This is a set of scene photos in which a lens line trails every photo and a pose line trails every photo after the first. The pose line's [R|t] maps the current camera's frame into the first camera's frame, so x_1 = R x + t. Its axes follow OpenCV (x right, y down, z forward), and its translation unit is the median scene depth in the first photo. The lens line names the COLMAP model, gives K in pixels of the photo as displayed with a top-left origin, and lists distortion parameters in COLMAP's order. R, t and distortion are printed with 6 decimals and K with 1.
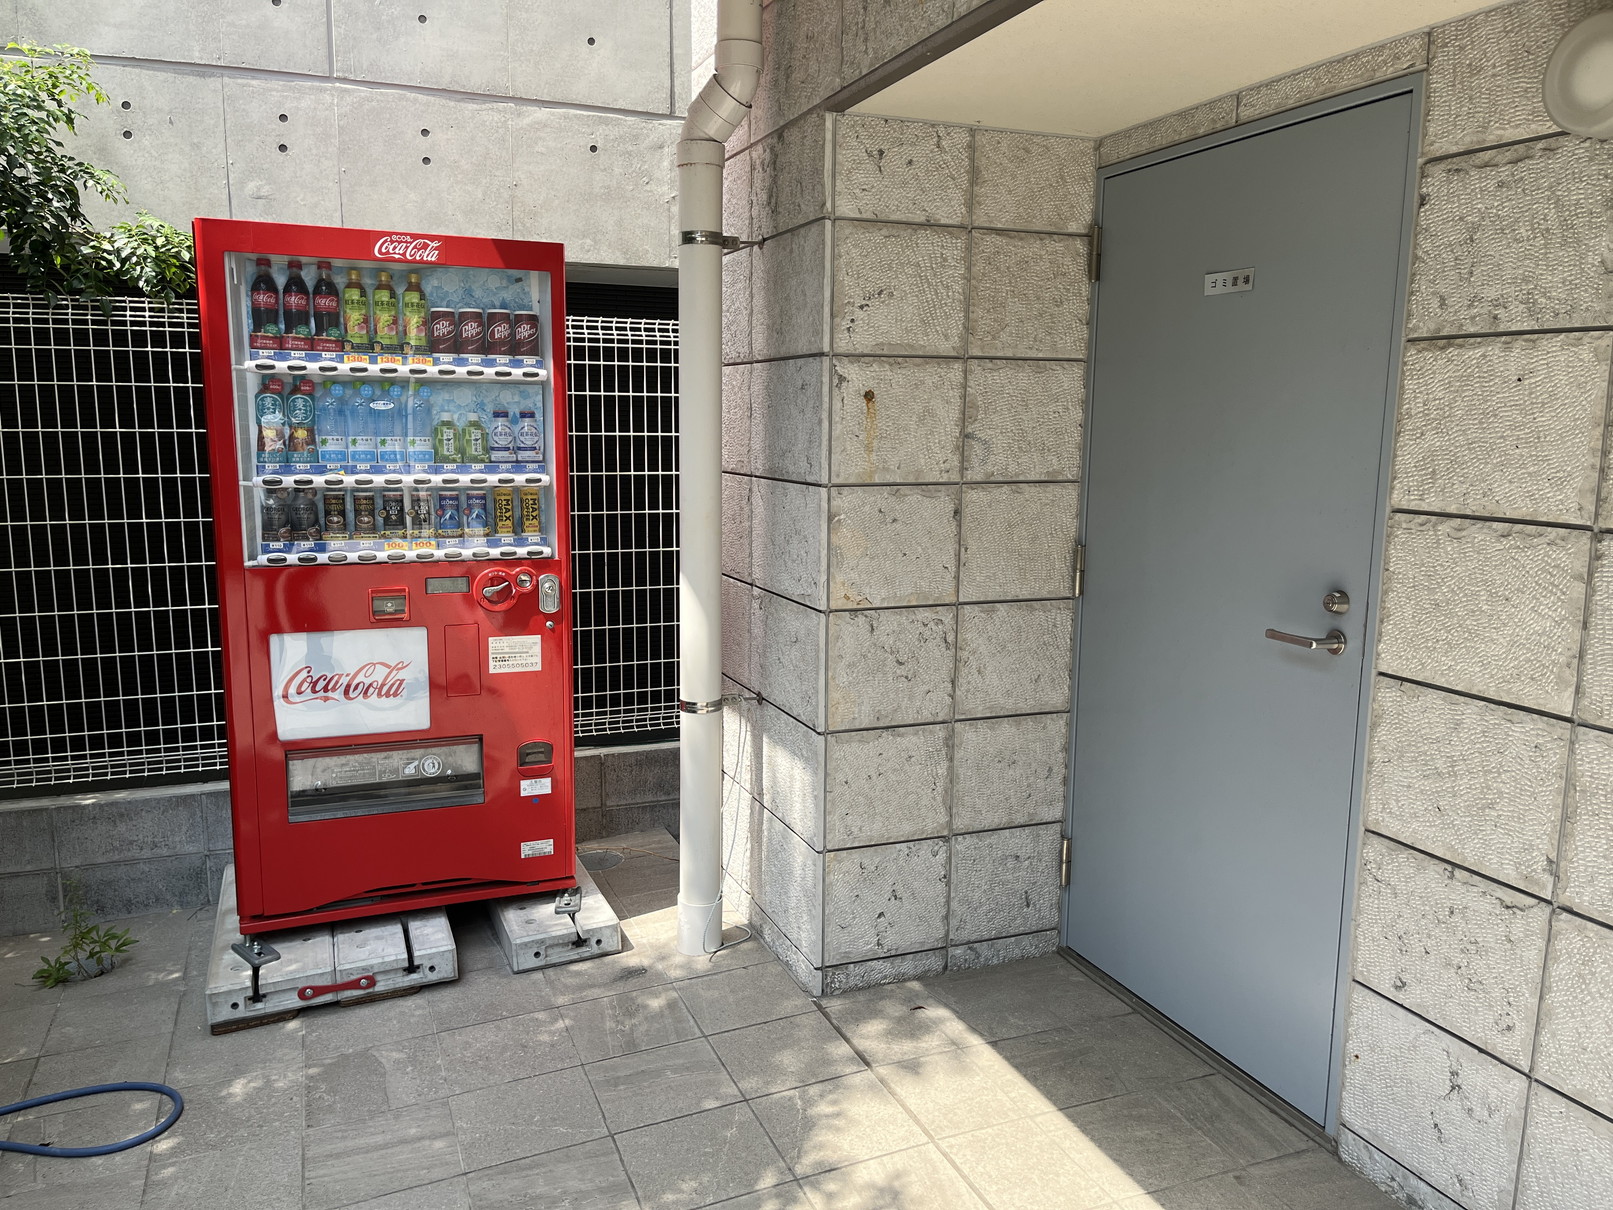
lens RADIAL K [[1203.8, 0, 806.5], [0, 1203.8, 605.0], [0, 0, 1]] dist [-0.003423, -0.004535]
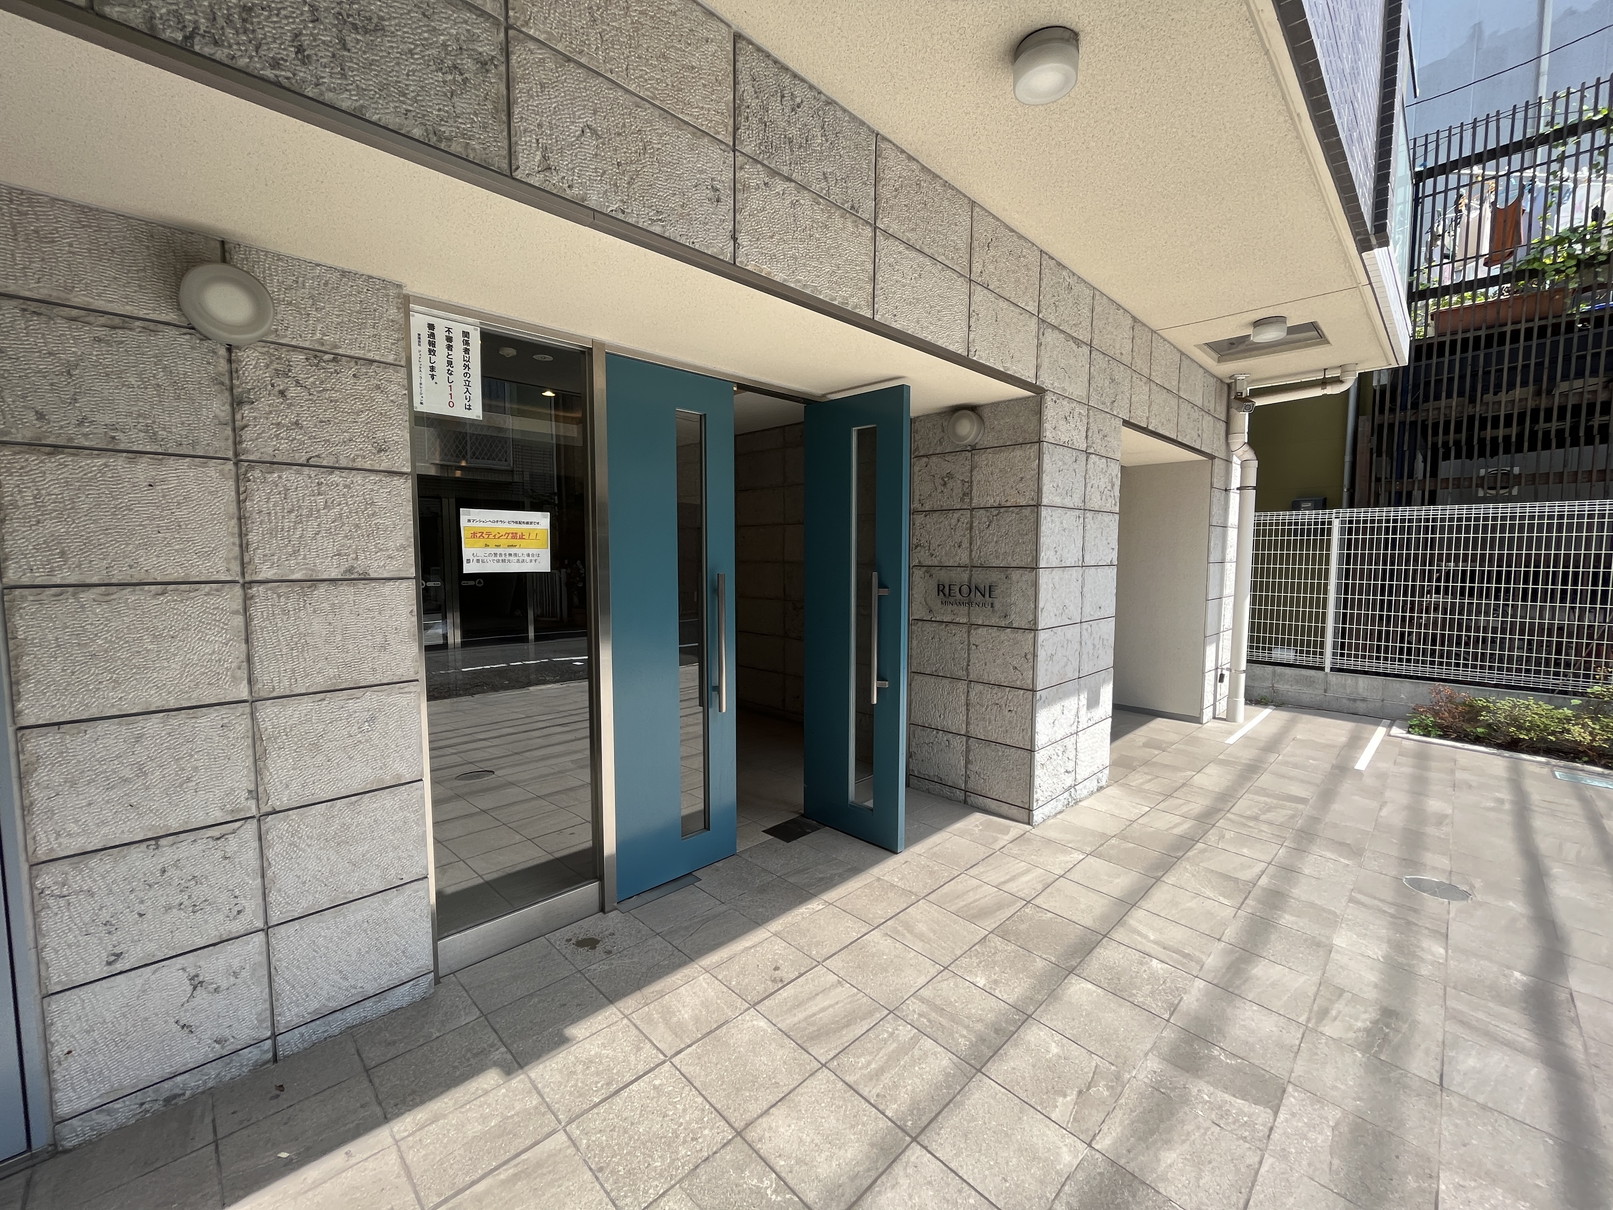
lens RADIAL K [[656.2, 0, 806.5], [0, 656.2, 605.0], [0, 0, 1]] dist [-0.000159, -0.000192]
pose [[-0.374790, -0.087580, 0.922964, -0.420142], [0.138916, 0.978984, 0.149306, -0.053714], [-0.916643, 0.184173, -0.354747, 0.564235]]
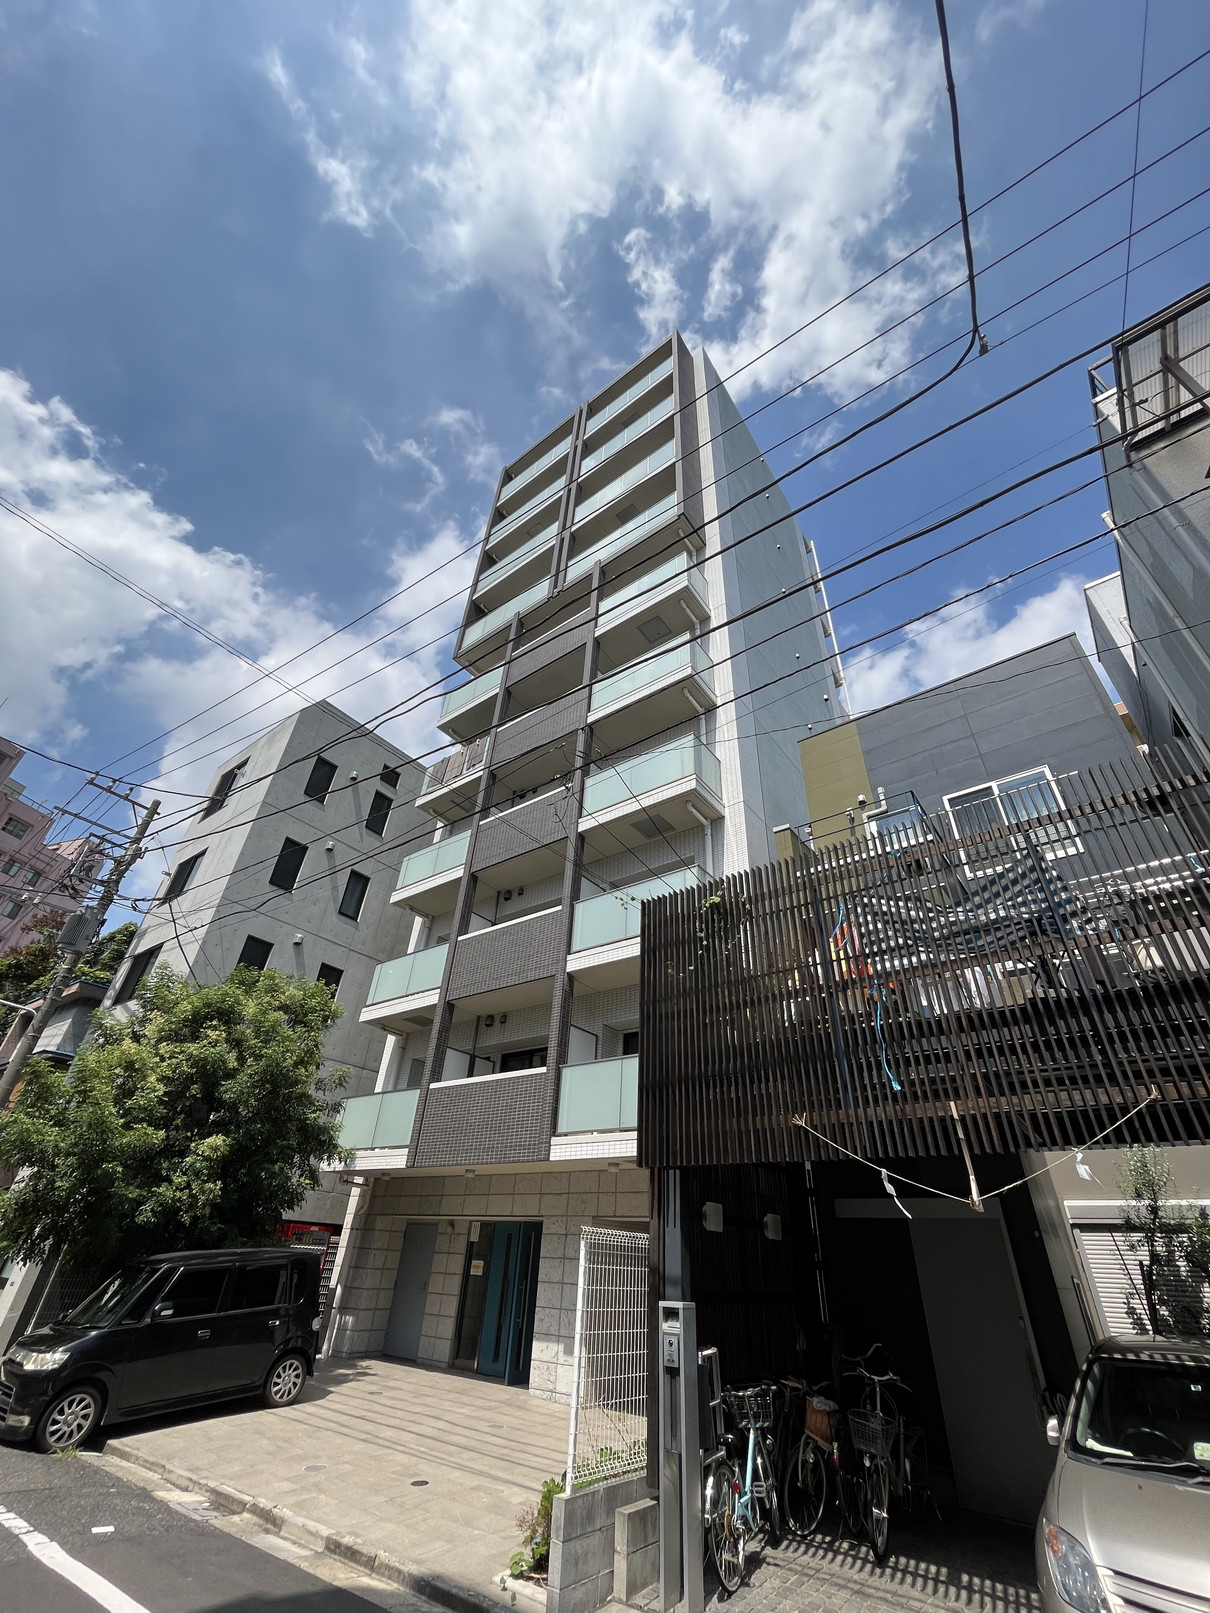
lens RADIAL K [[656.2, 0, 605.0], [0, 656.2, 806.5], [0, 0, 1]] dist [-0.000159, -0.000192]
pose [[0.858464, 0.319230, 0.401413, -1.829770], [0.041464, 0.736912, -0.674716, 0.869223], [-0.511196, 0.595863, 0.619376, -5.834178]]
